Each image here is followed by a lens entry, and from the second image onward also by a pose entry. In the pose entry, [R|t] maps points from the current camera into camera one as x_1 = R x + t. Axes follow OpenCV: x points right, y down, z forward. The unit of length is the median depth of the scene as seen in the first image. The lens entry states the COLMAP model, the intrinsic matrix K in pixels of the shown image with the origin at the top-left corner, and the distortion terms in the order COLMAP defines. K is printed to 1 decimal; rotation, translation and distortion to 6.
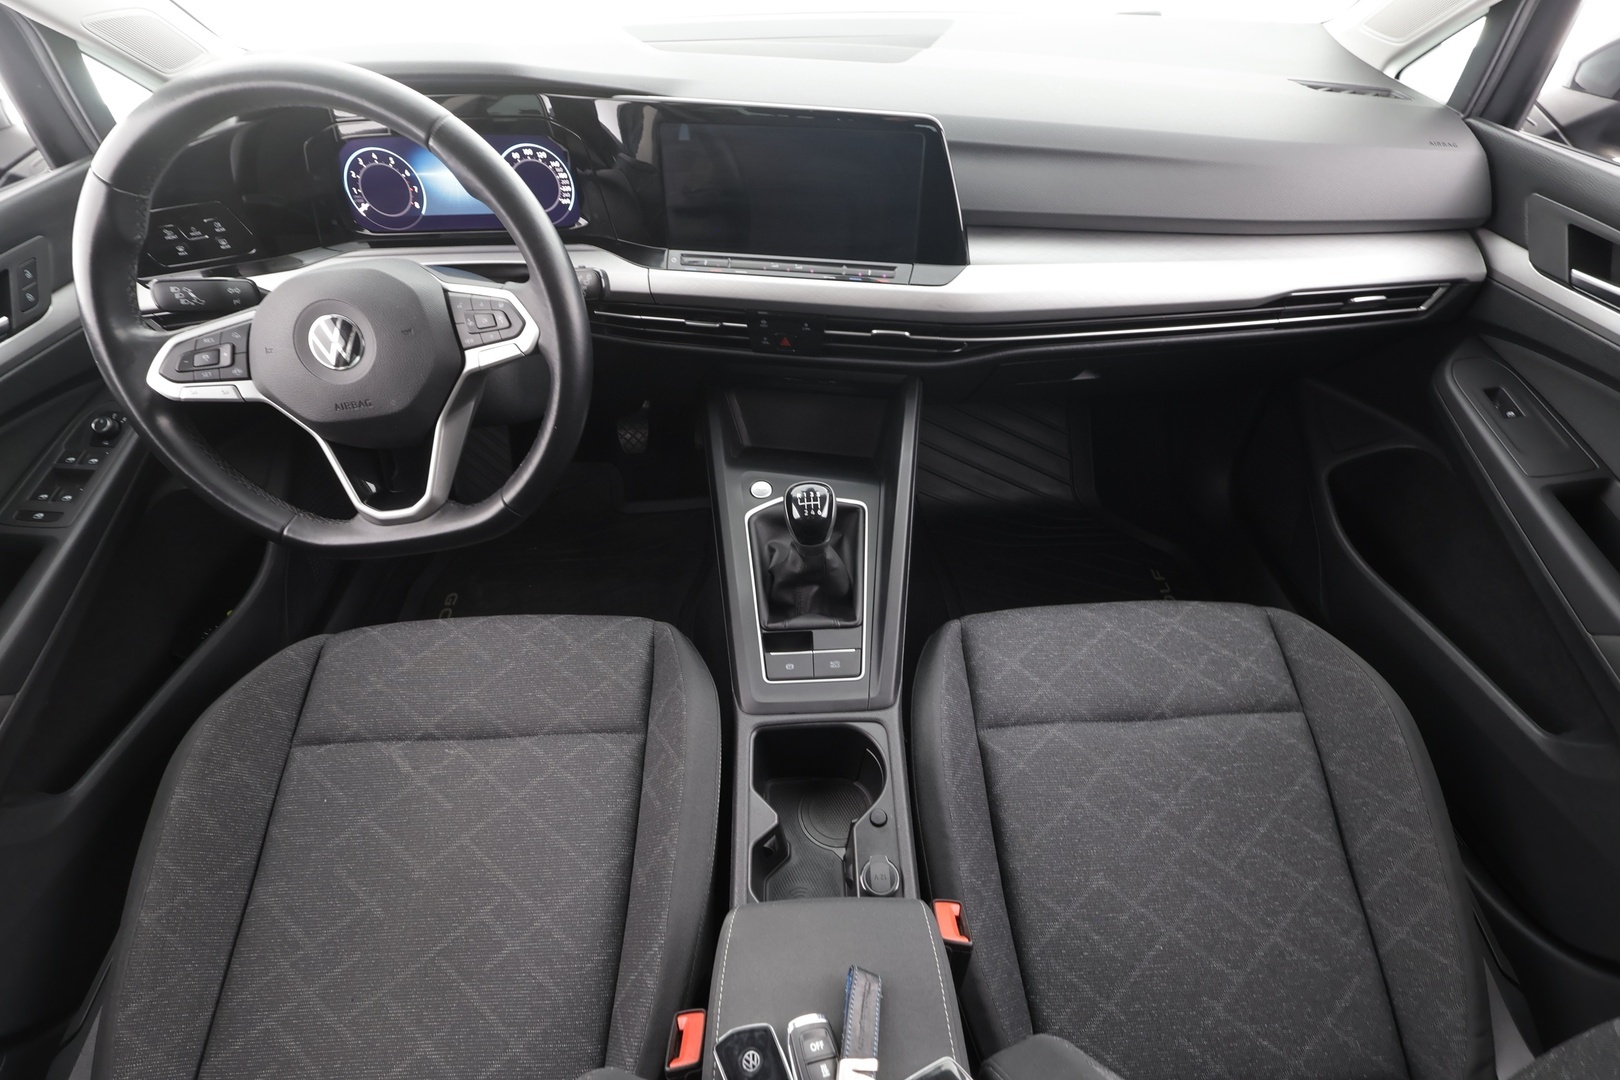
lens RADIAL K [[745.0, 0, 810.0], [0, 745.0, 540.0], [0, 0, 1]] dist [-0.001740, 0.000328]
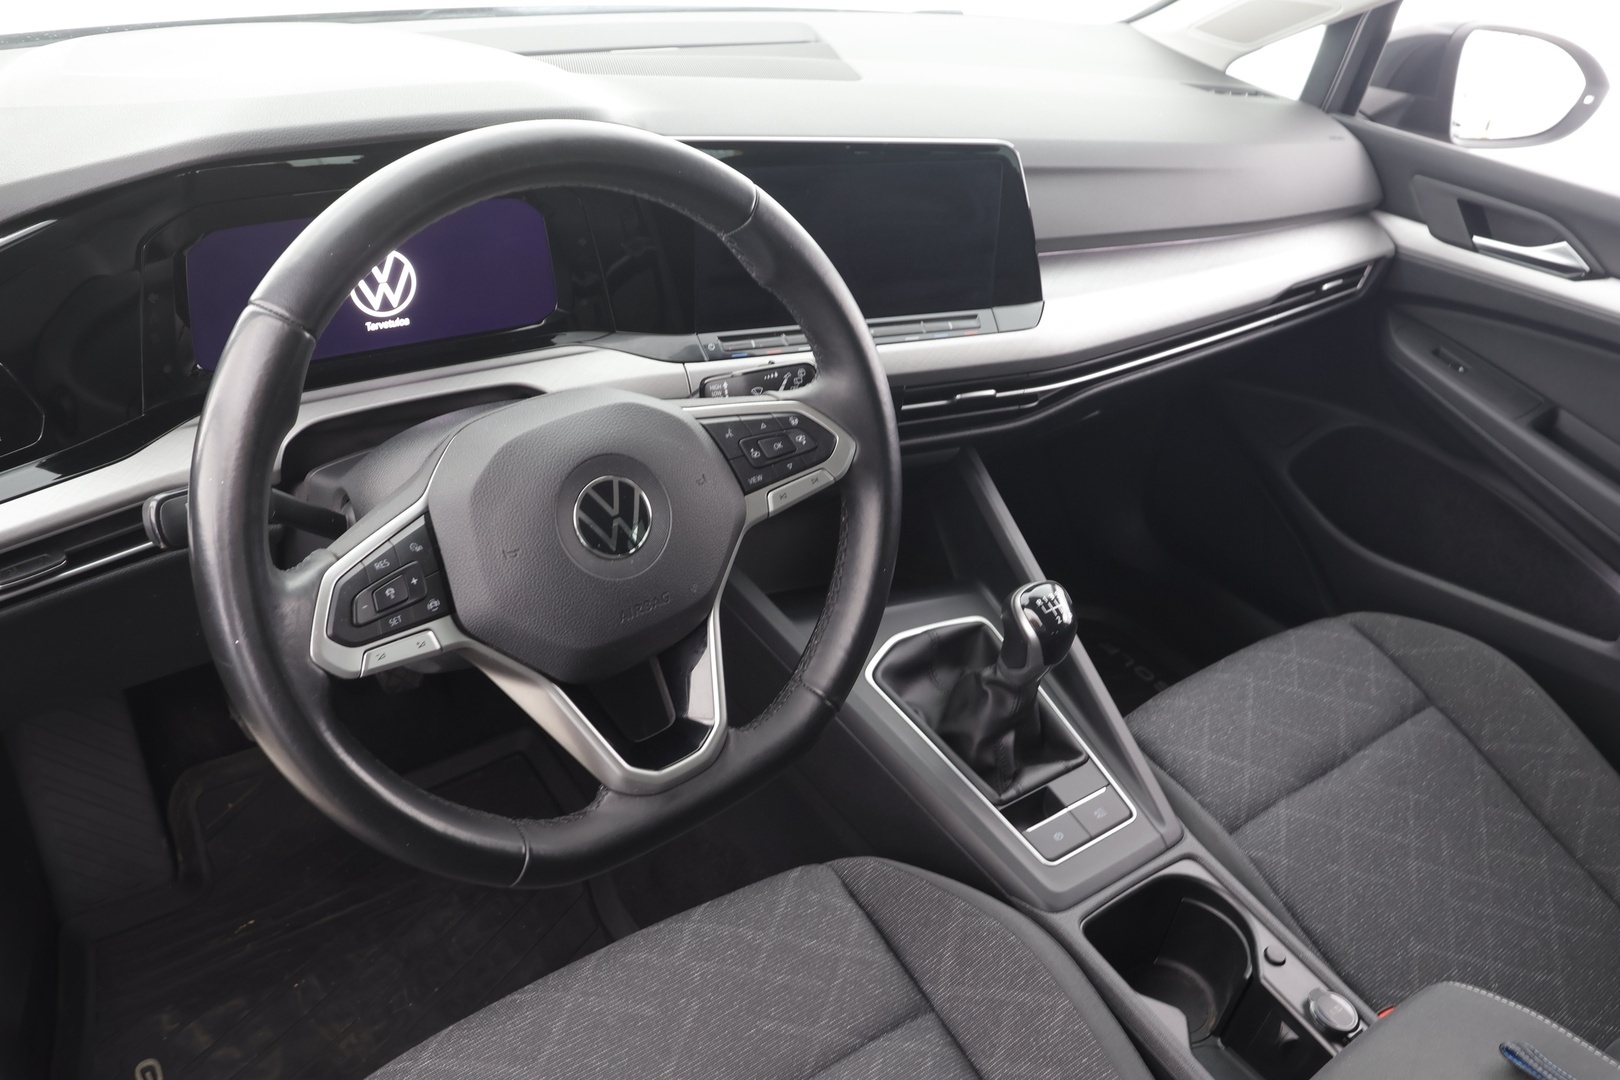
lens RADIAL K [[1270.8, 0, 810.0], [0, 1270.8, 540.0], [0, 0, 1]] dist [0.000079, -0.000930]
pose [[0.817727, -0.221687, 0.531204, -0.811234], [0.314649, 0.944930, -0.090018, -0.069090], [-0.481995, 0.240753, 0.842448, -0.010156]]
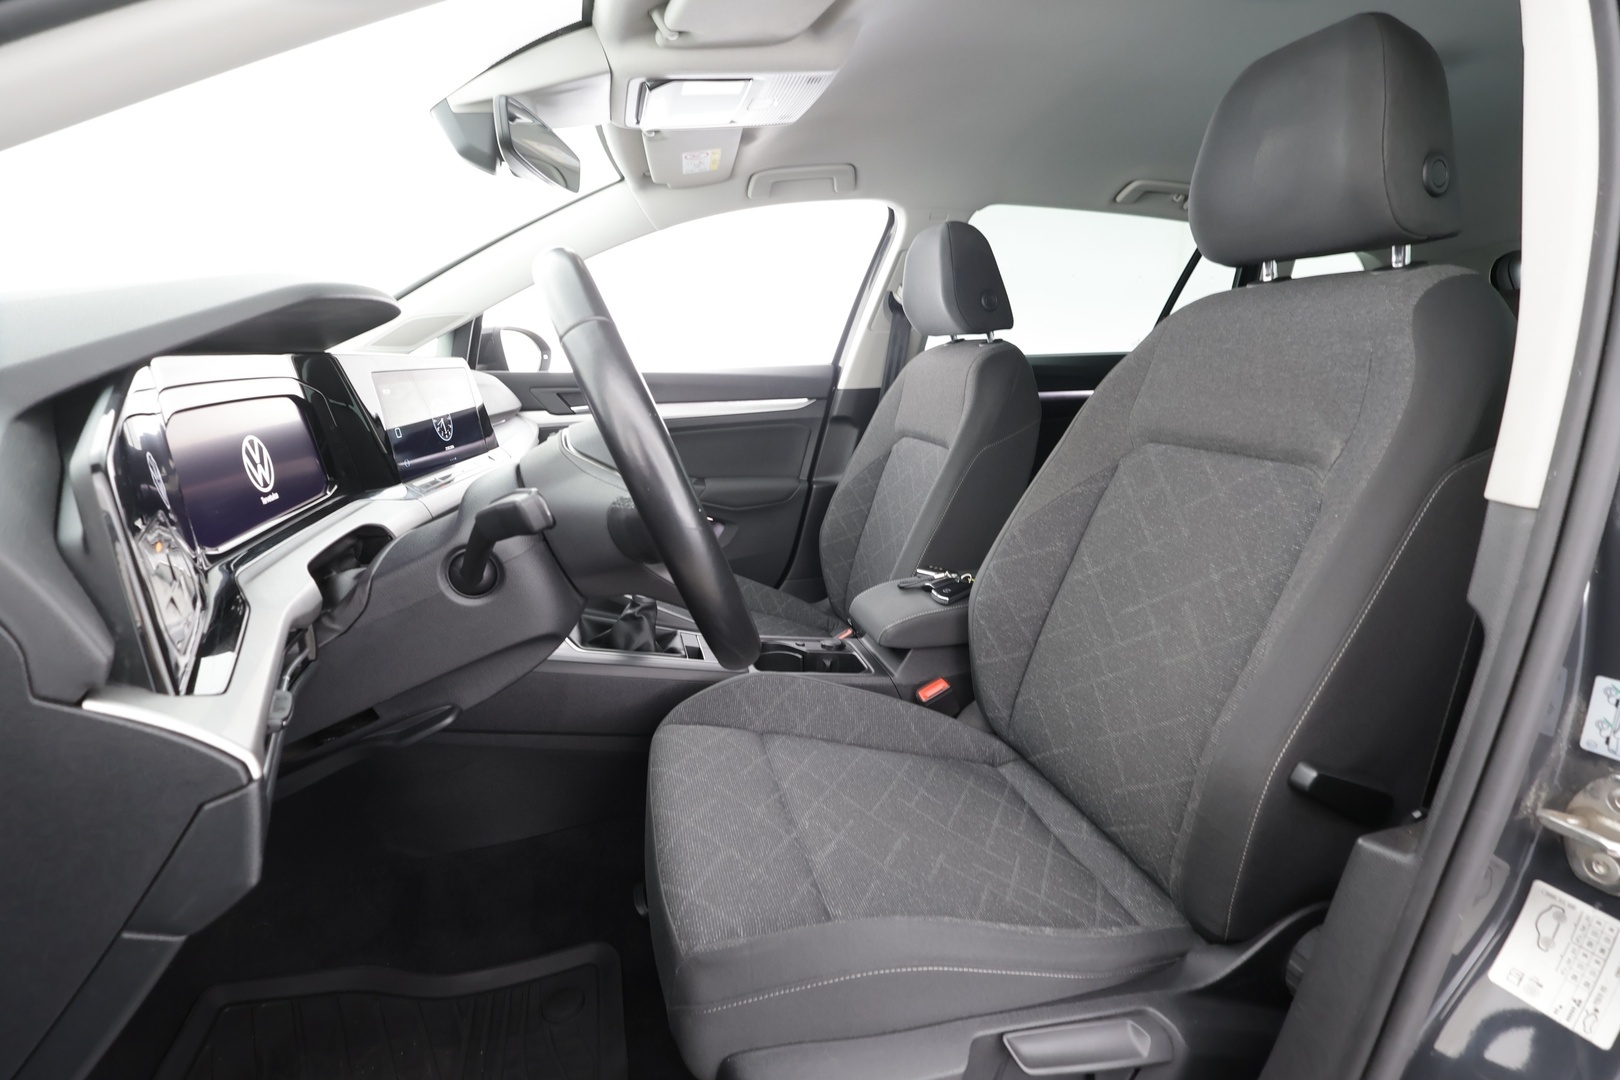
lens RADIAL K [[745.0, 0, 810.0], [0, 745.0, 540.0], [0, 0, 1]] dist [-0.001740, 0.000328]
pose [[-0.222220, -0.229036, 0.947714, -1.340616], [0.681352, 0.658797, 0.318976, -0.297580], [-0.697408, 0.716609, 0.009656, 0.684574]]
